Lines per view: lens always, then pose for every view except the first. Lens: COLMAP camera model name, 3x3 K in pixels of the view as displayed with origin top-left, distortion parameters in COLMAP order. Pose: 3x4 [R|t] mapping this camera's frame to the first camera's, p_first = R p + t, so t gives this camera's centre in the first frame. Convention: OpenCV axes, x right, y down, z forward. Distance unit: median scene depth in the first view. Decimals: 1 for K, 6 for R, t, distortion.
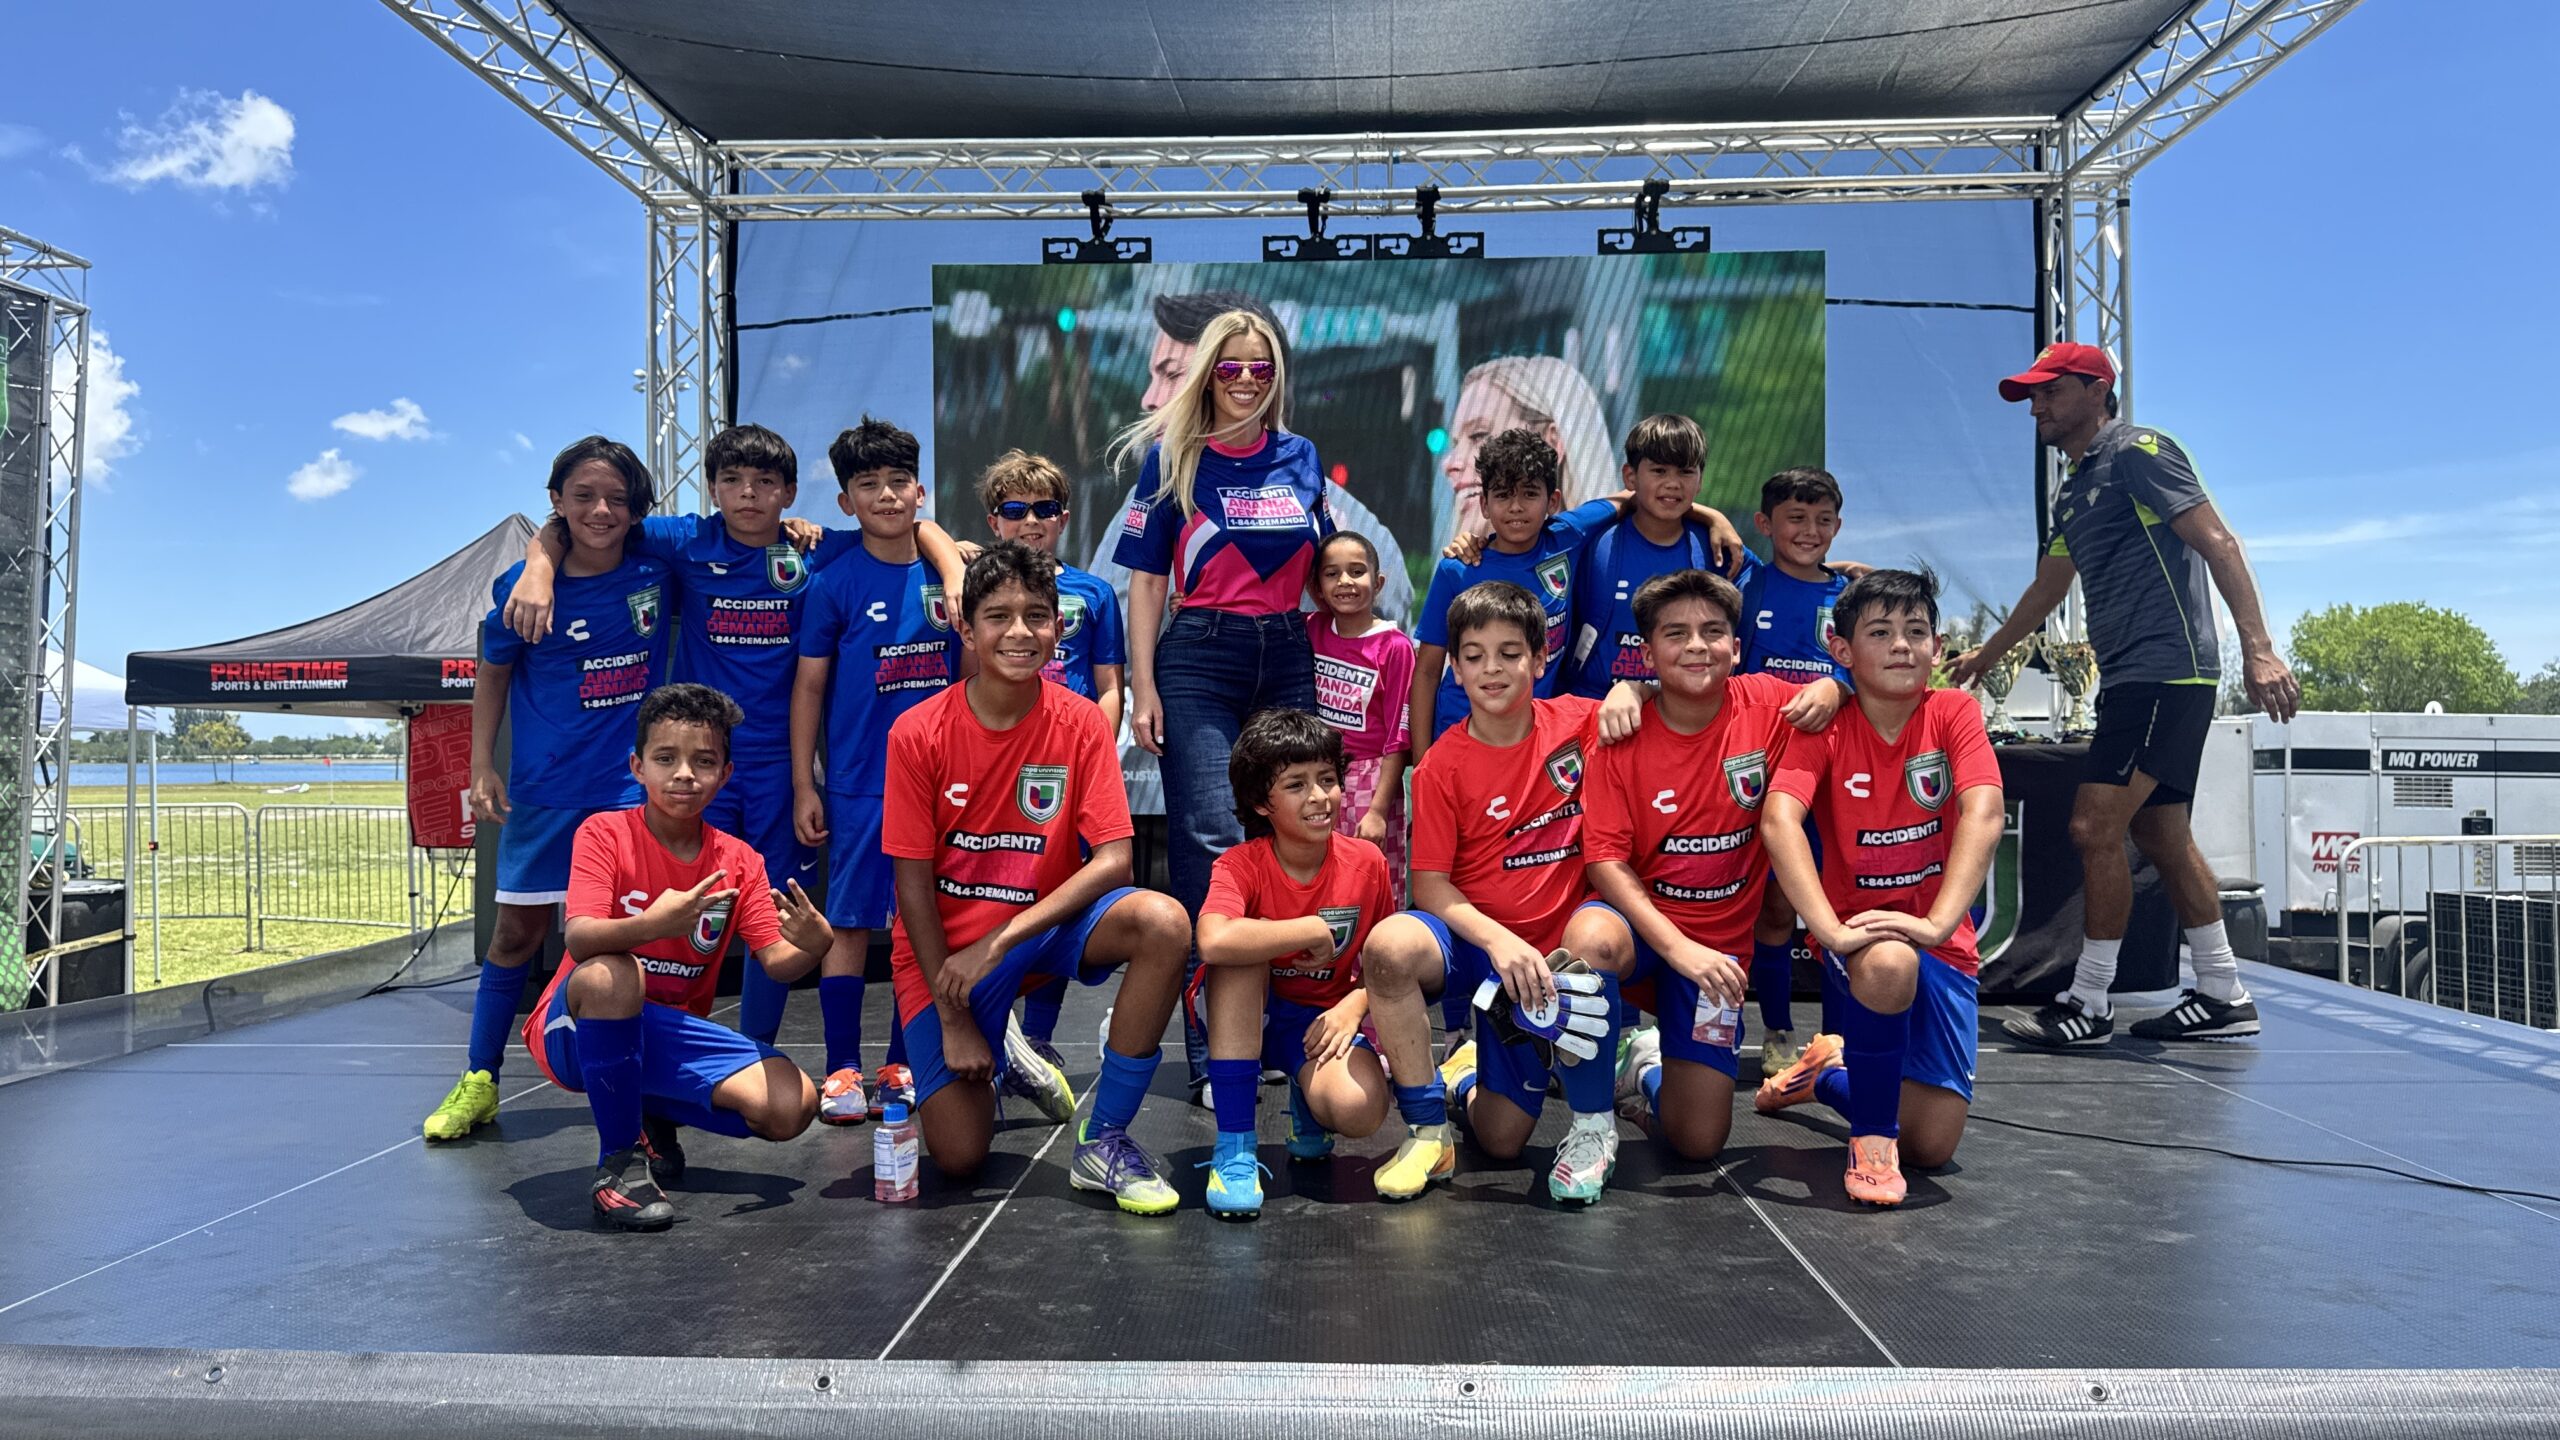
lens RADIAL K [[1893.0, 0, 1296.8], [0, 1893.0, 708.1], [0, 0, 1]] dist [0.042903, -0.076291]
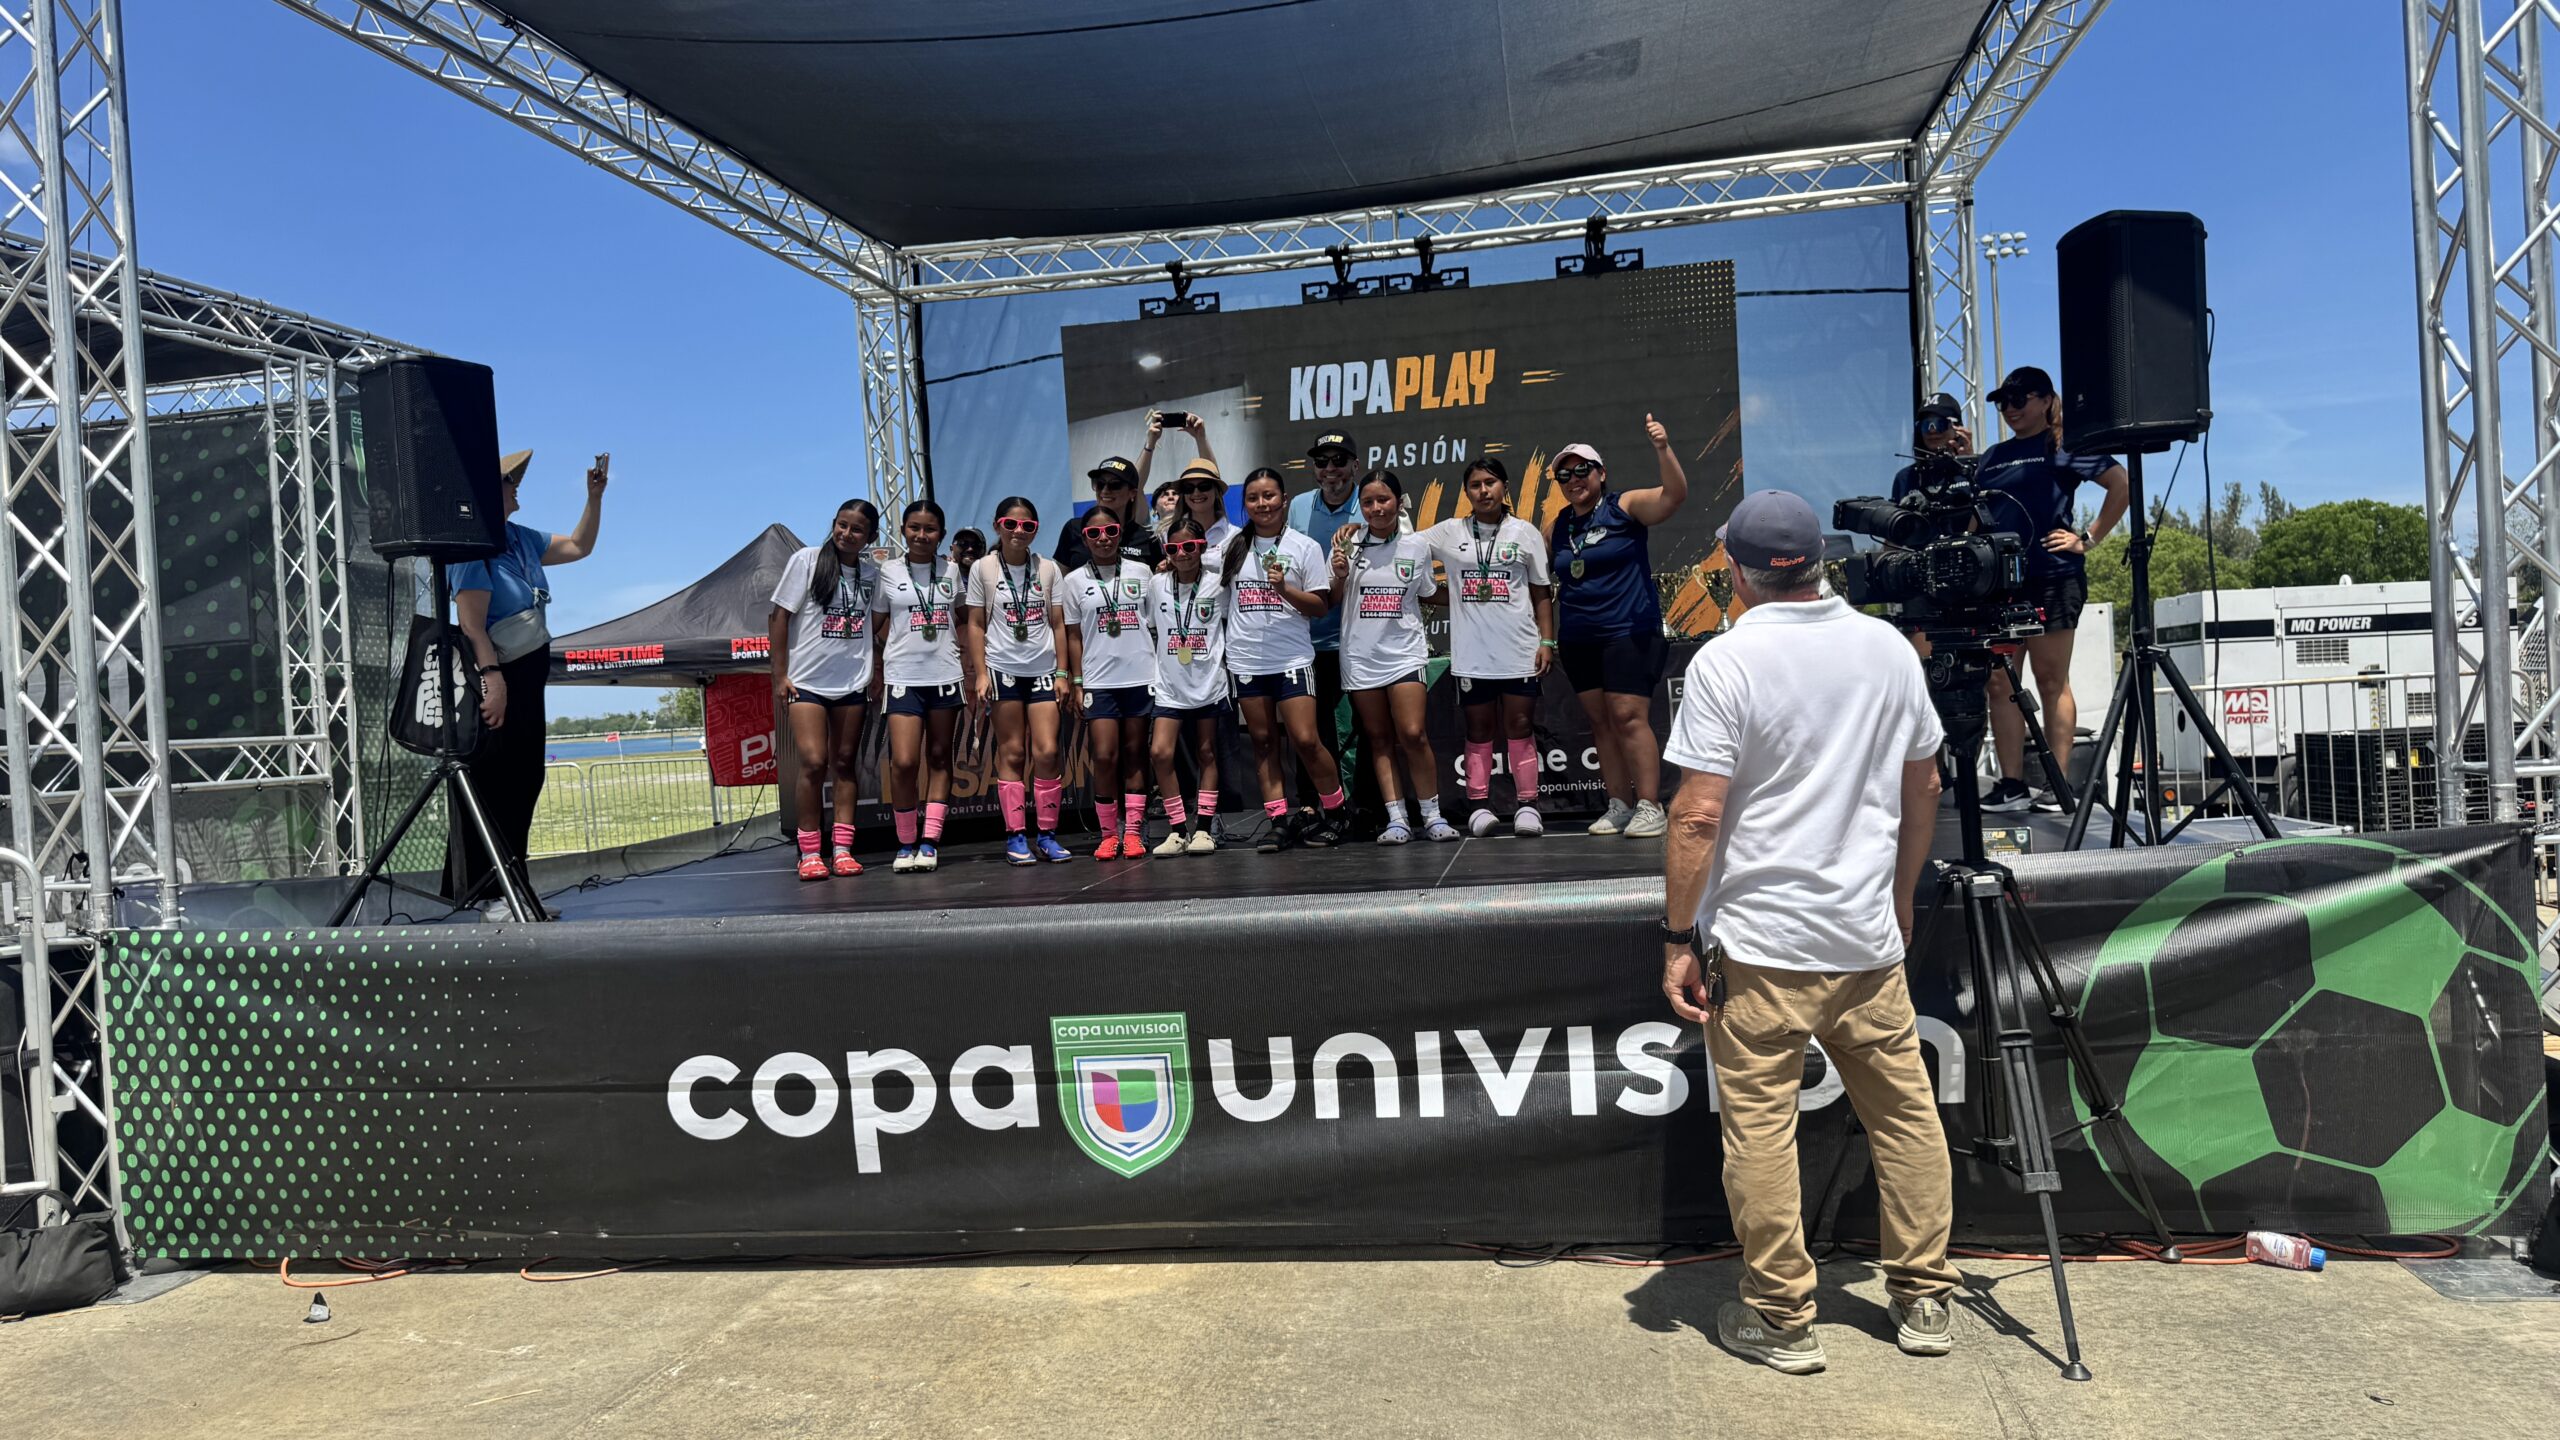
lens RADIAL K [[1893.0, 0, 1293.5], [0, 1893.0, 737.6], [0, 0, 1]] dist [0.042903, -0.076291]
pose [[0.990903, -0.051853, -0.124191, 0.123704], [0.058050, 0.997216, 0.046807, 0.005361], [0.121418, -0.053590, 0.991154, -0.331677]]
